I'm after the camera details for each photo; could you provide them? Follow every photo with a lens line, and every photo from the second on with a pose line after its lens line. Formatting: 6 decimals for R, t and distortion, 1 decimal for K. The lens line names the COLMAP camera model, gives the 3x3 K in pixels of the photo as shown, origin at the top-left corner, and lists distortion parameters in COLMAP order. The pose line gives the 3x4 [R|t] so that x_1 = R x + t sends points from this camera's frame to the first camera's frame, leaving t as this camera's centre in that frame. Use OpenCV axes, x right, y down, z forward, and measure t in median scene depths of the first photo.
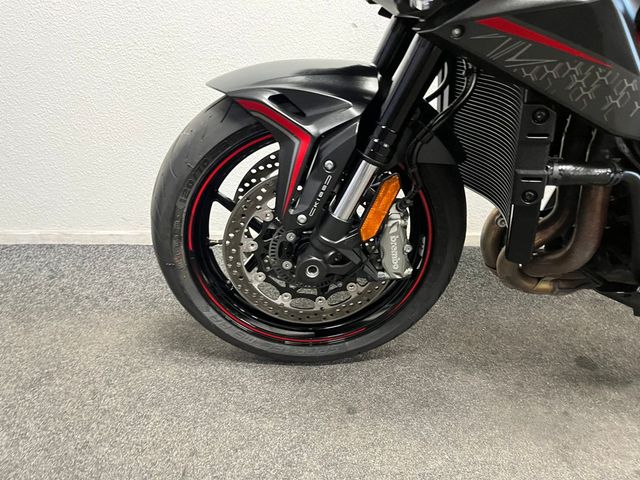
lens RADIAL K [[485.8, 0, 325.8], [0, 485.8, 241.4], [0, 0, 1]] dist [0.092276, -0.129913]
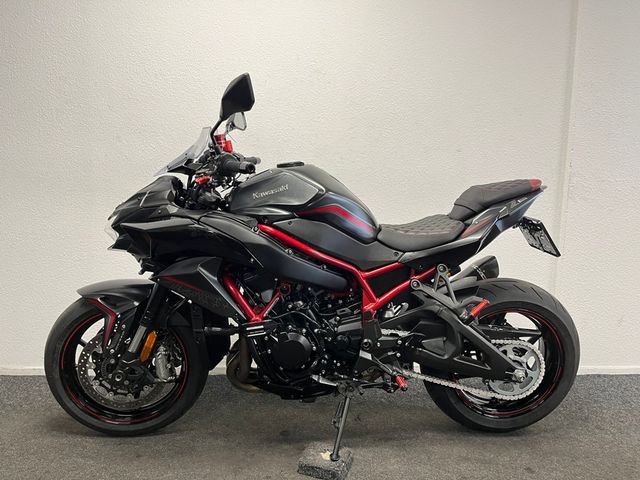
lens RADIAL K [[485.8, 0, 325.8], [0, 485.8, 241.4], [0, 0, 1]] dist [0.092276, -0.129913]
pose [[0.998209, 0.006350, 0.059484, 0.660971], [0.011657, 0.954646, -0.297514, 0.129696], [-0.058675, 0.297675, 0.952863, -1.119012]]
